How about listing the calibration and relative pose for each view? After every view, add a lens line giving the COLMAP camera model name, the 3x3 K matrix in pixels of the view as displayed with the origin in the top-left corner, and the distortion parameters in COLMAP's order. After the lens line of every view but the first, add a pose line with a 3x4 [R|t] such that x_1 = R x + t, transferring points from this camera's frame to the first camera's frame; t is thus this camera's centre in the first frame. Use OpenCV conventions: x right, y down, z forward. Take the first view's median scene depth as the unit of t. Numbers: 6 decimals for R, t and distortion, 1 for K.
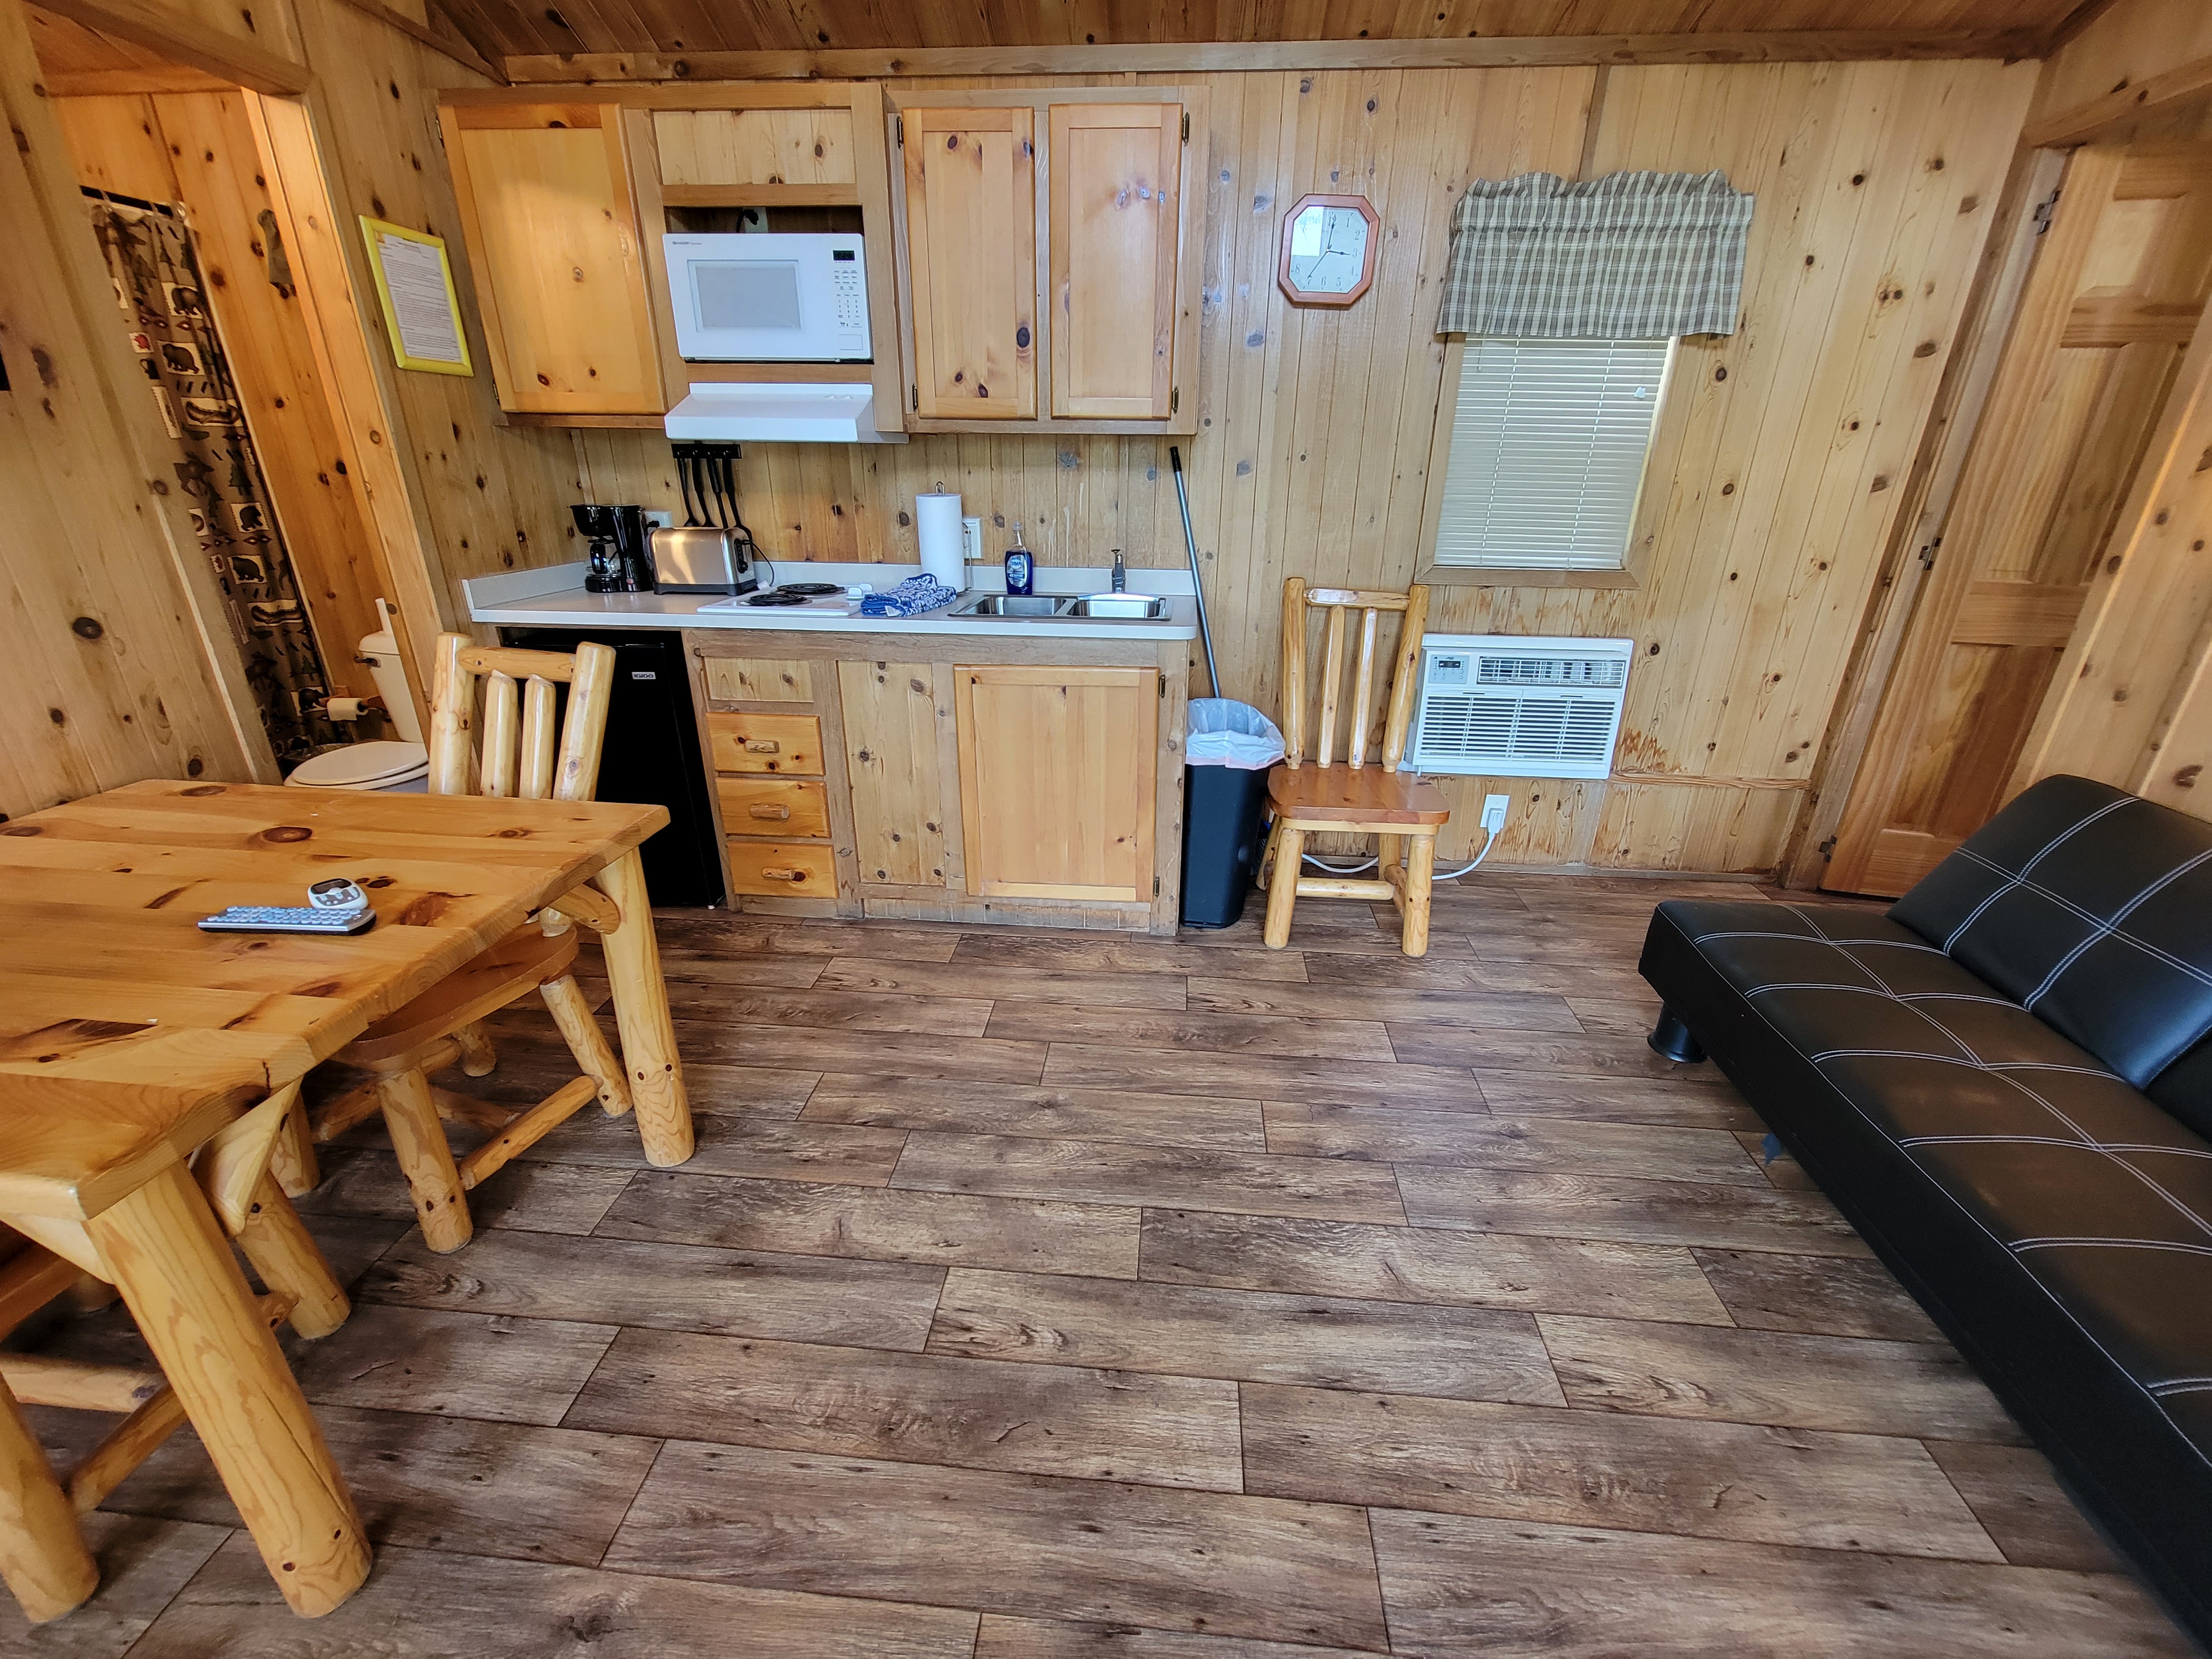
lens RADIAL K [[901.9, 0, 1110.8], [0, 901.9, 830.3], [0, 0, 1]] dist [0.000477, -0.002272]
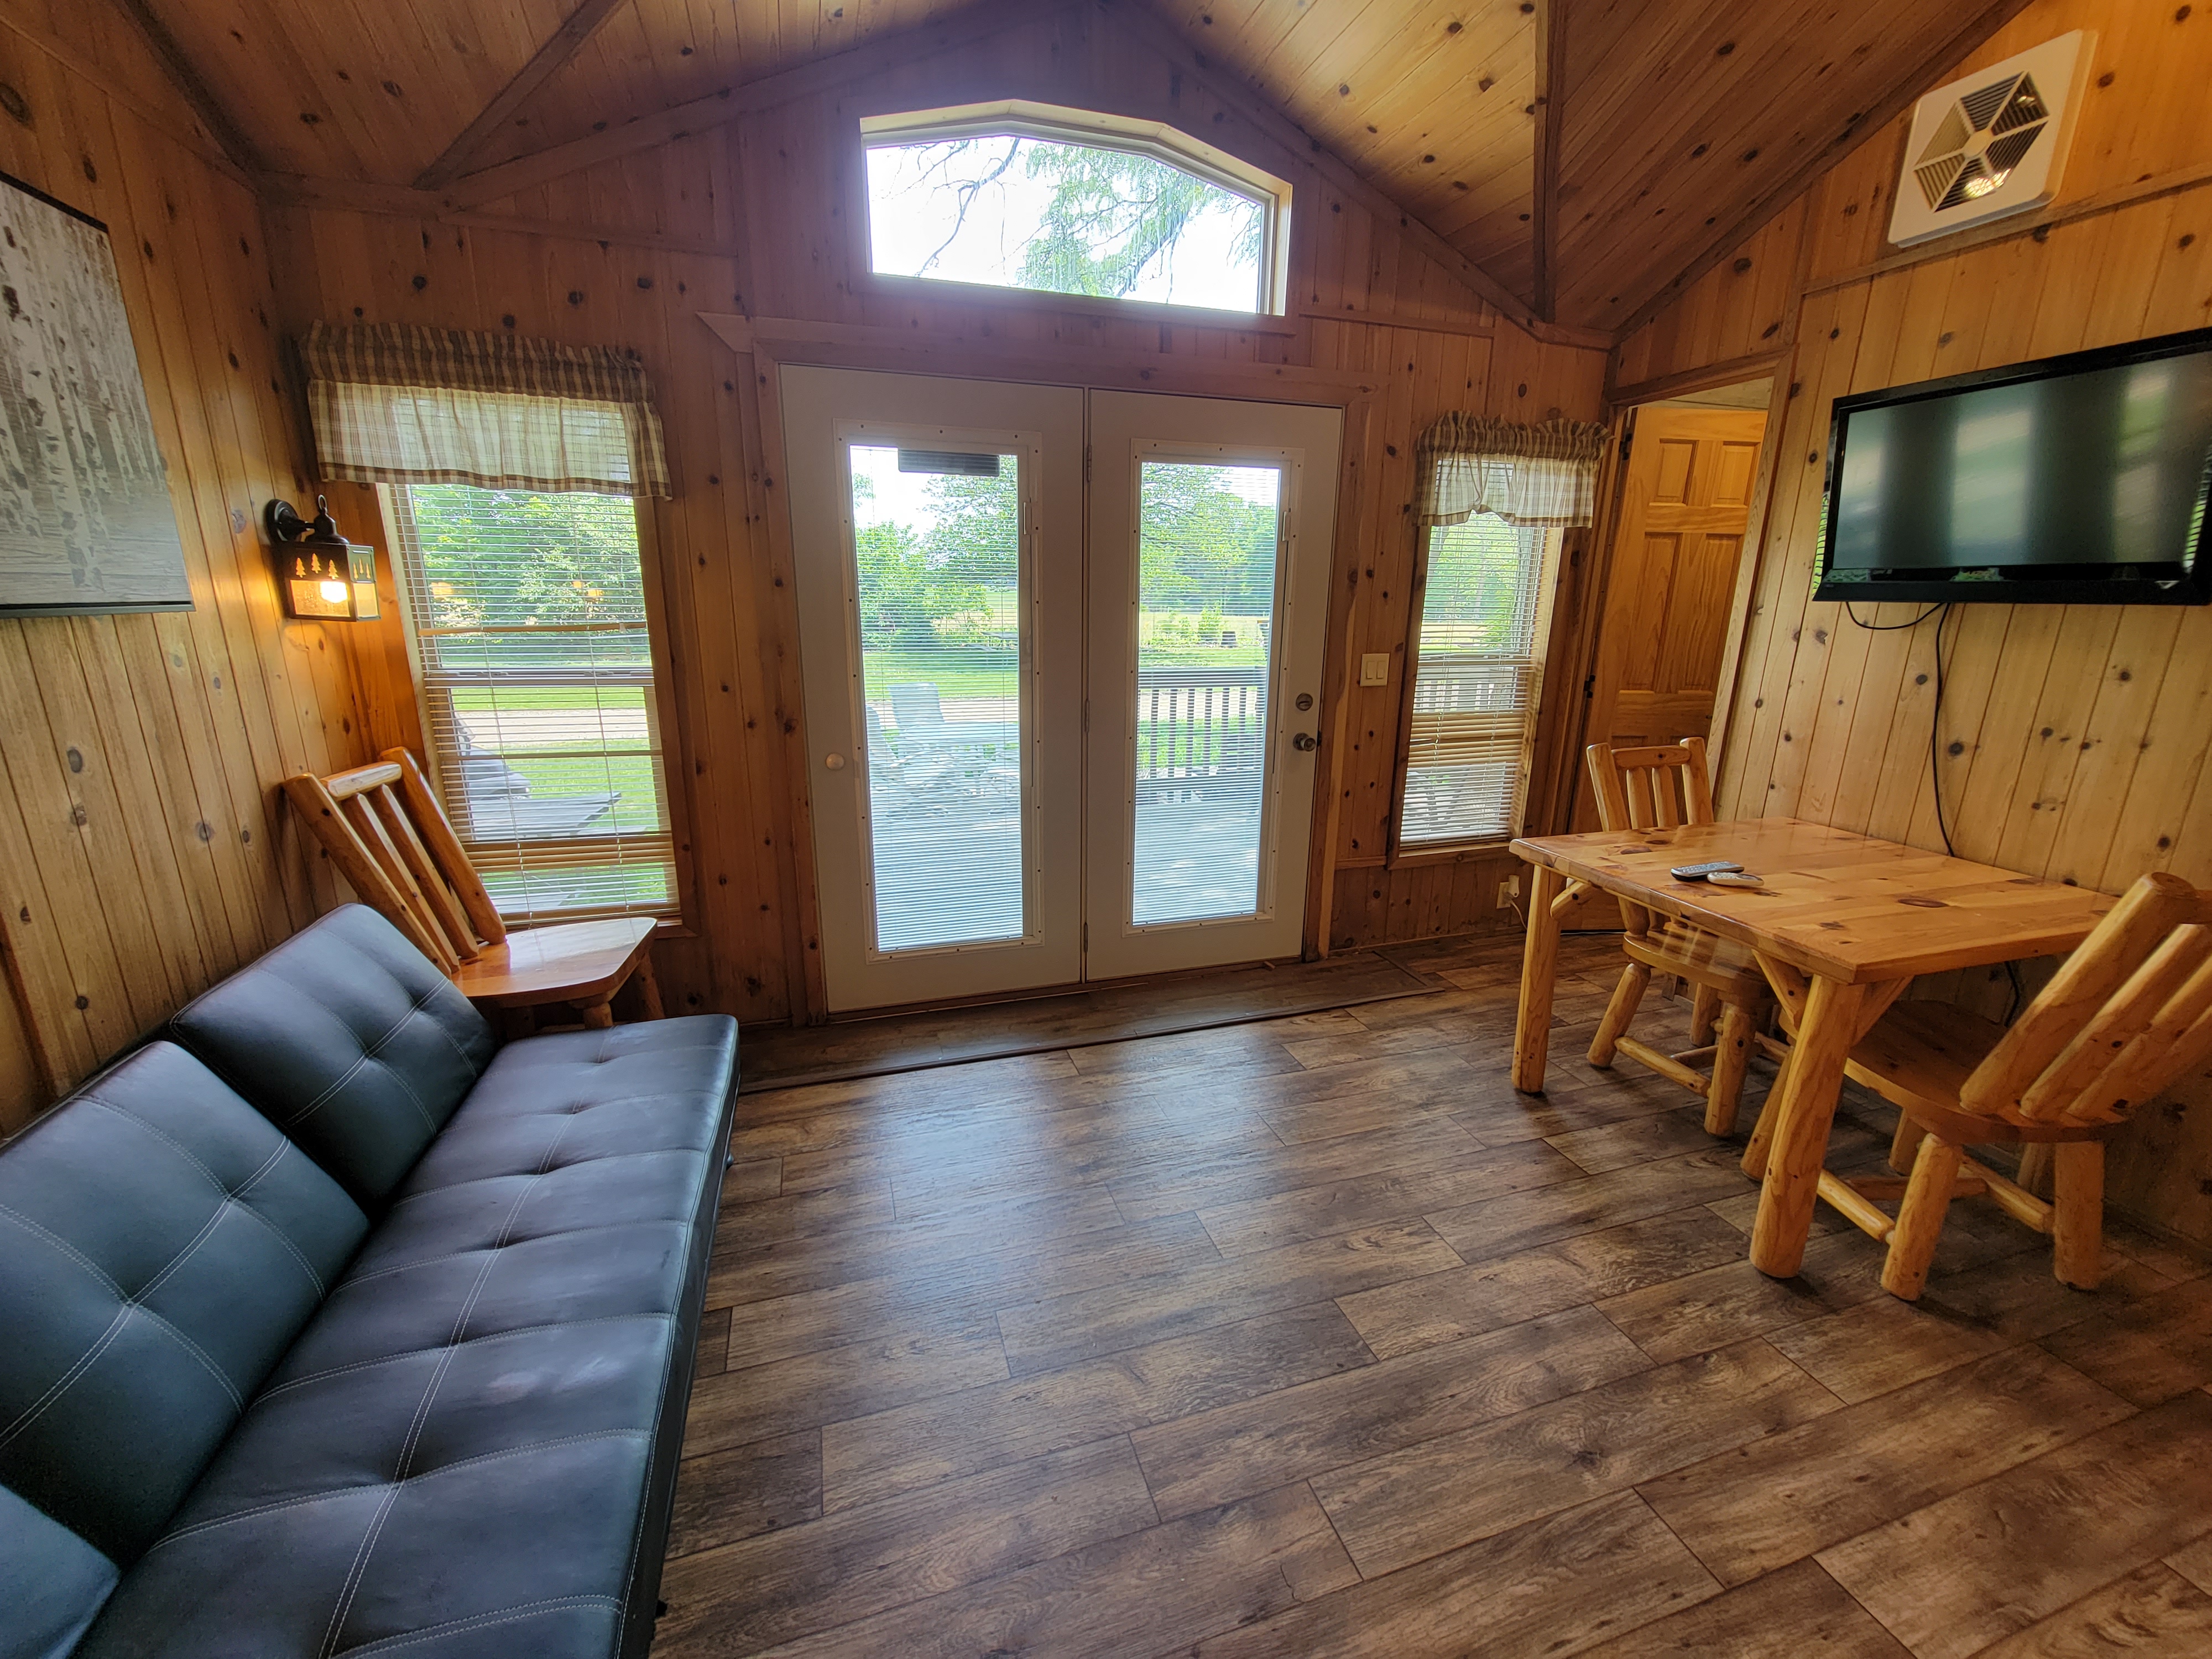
lens RADIAL K [[901.9, 0, 1109.0], [0, 901.9, 831.6], [0, 0, 1]] dist [0.000477, -0.002272]
pose [[-0.925659, 0.072673, -0.371314, 0.429945], [-0.167796, 0.800745, 0.575023, -0.382903], [0.339117, 0.594581, -0.729022, 0.866526]]
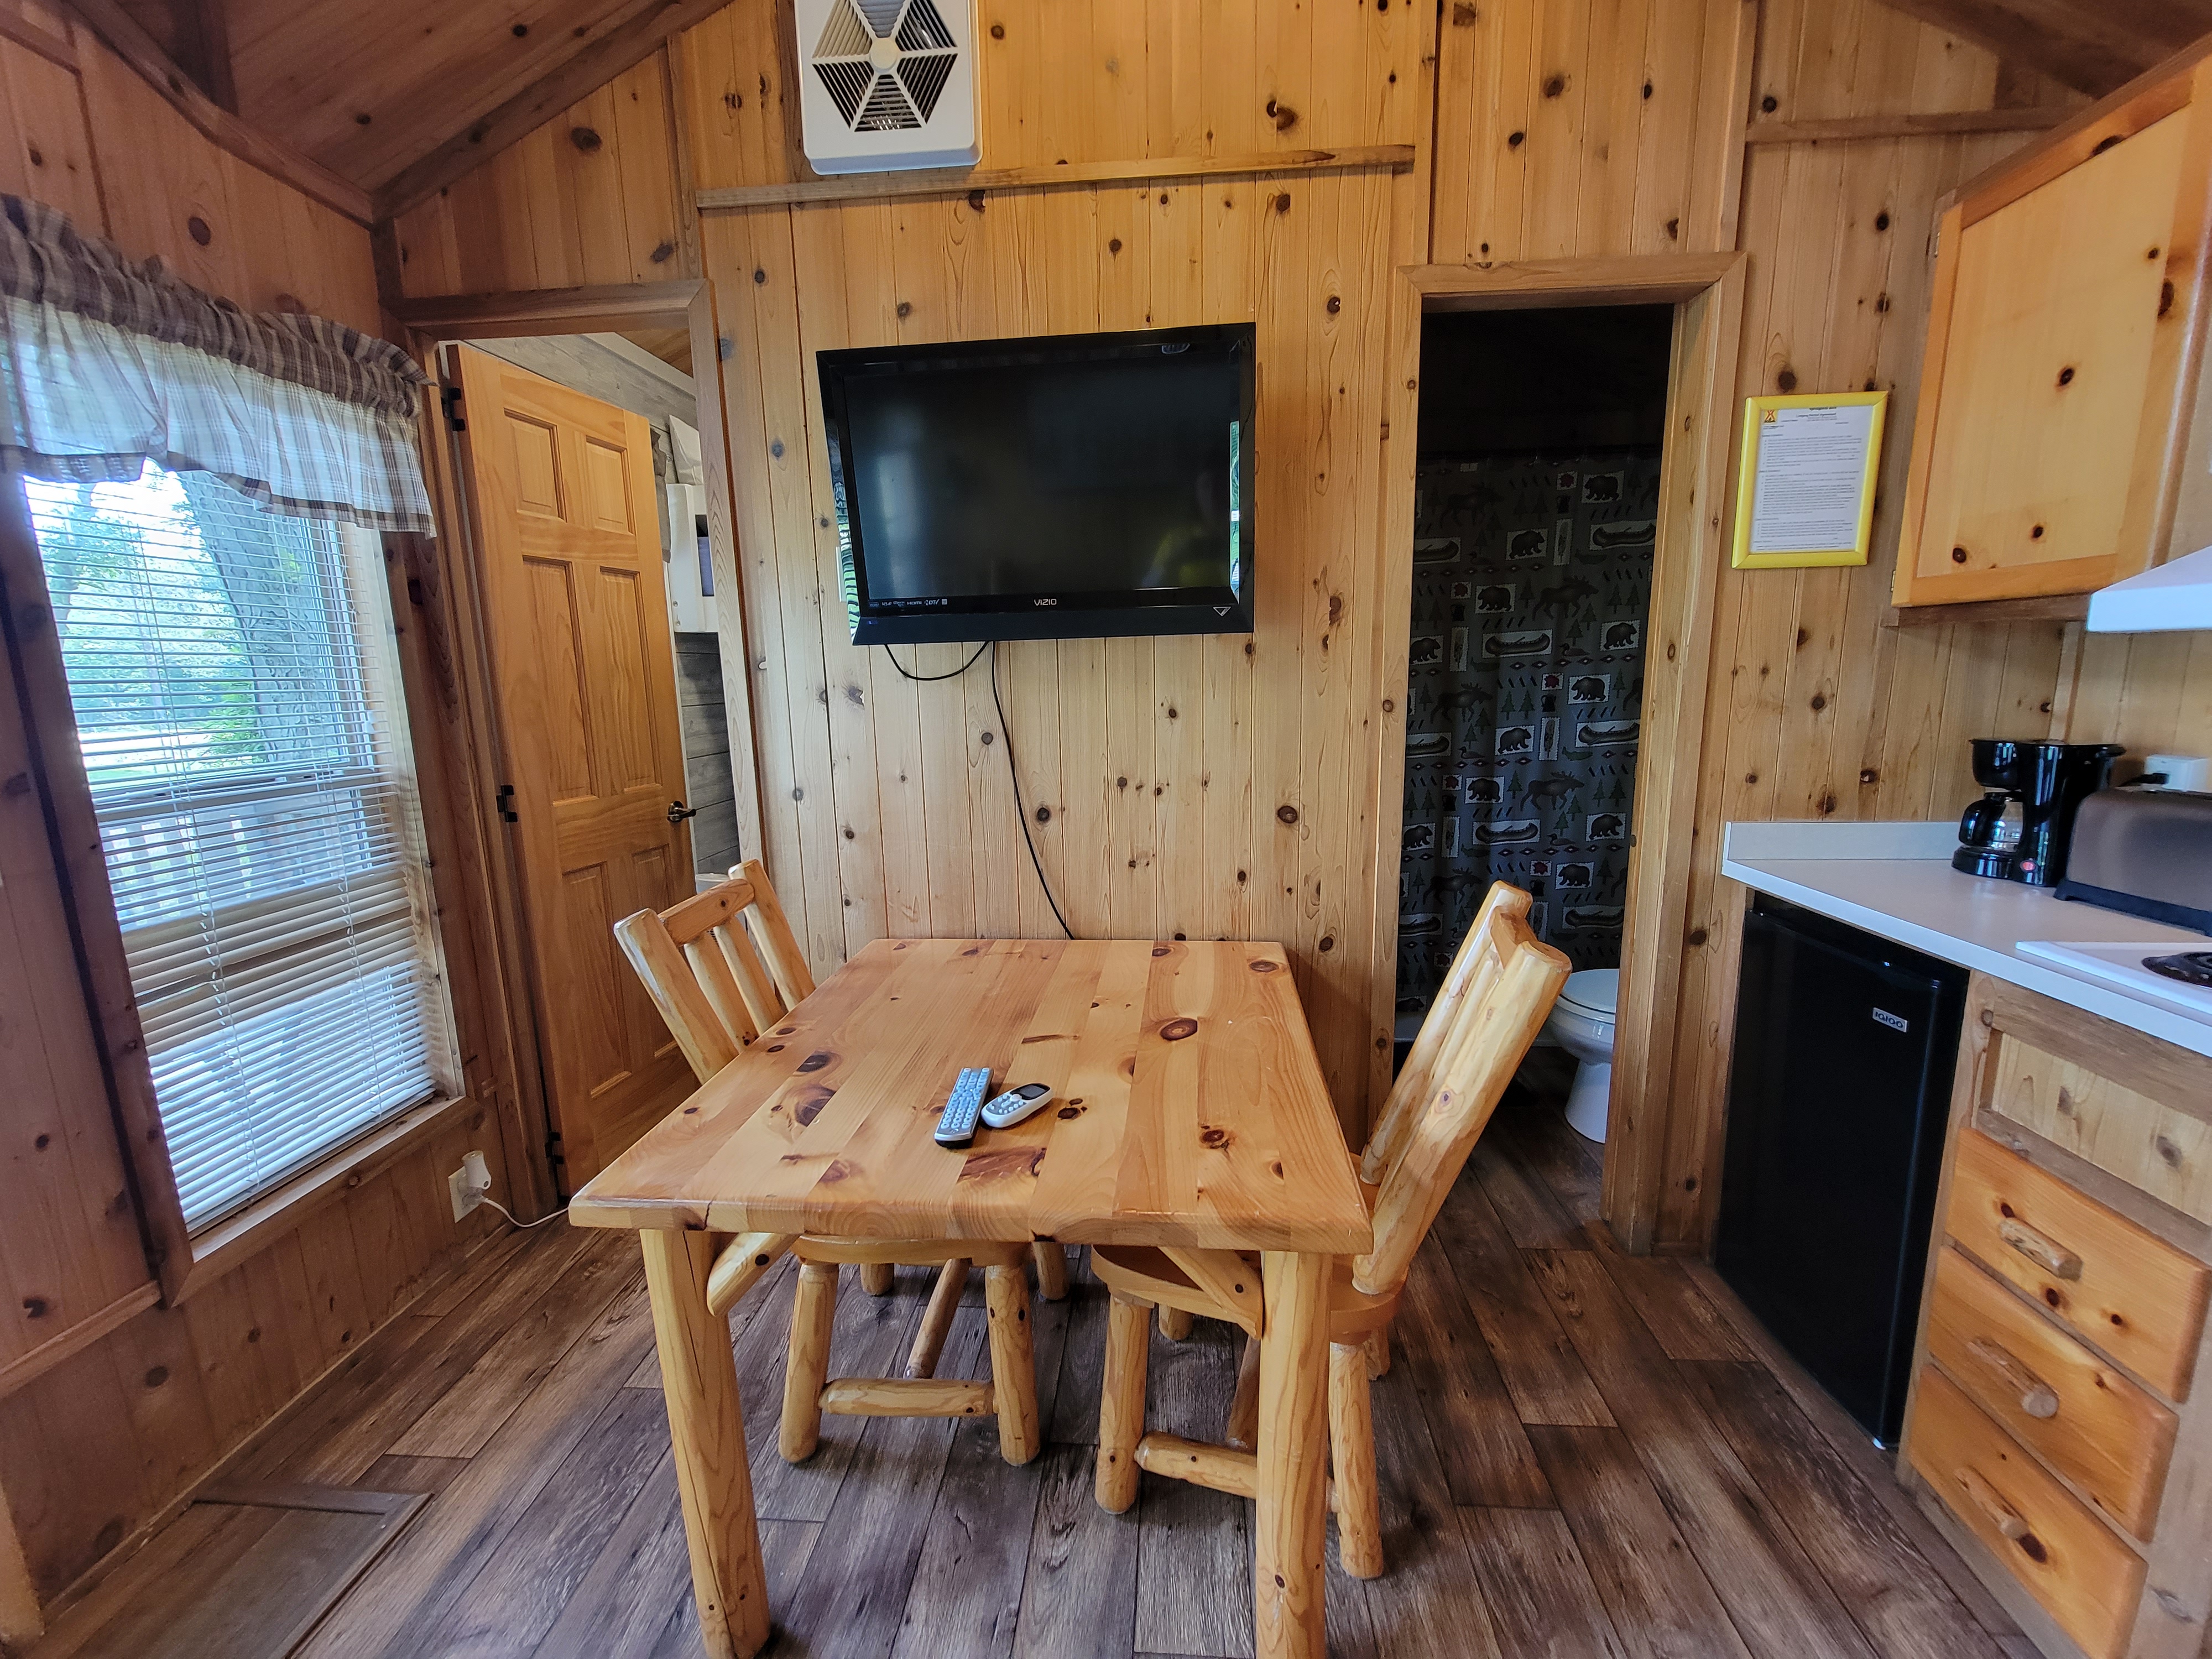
lens RADIAL K [[901.9, 0, 1108.9], [0, 901.9, 829.0], [0, 0, 1]] dist [0.000477, -0.002272]
pose [[0.003623, 0.158145, -0.987409, 0.036437], [-0.360612, 0.921184, 0.146215, -0.186518], [0.932709, 0.355542, 0.060366, 0.445336]]
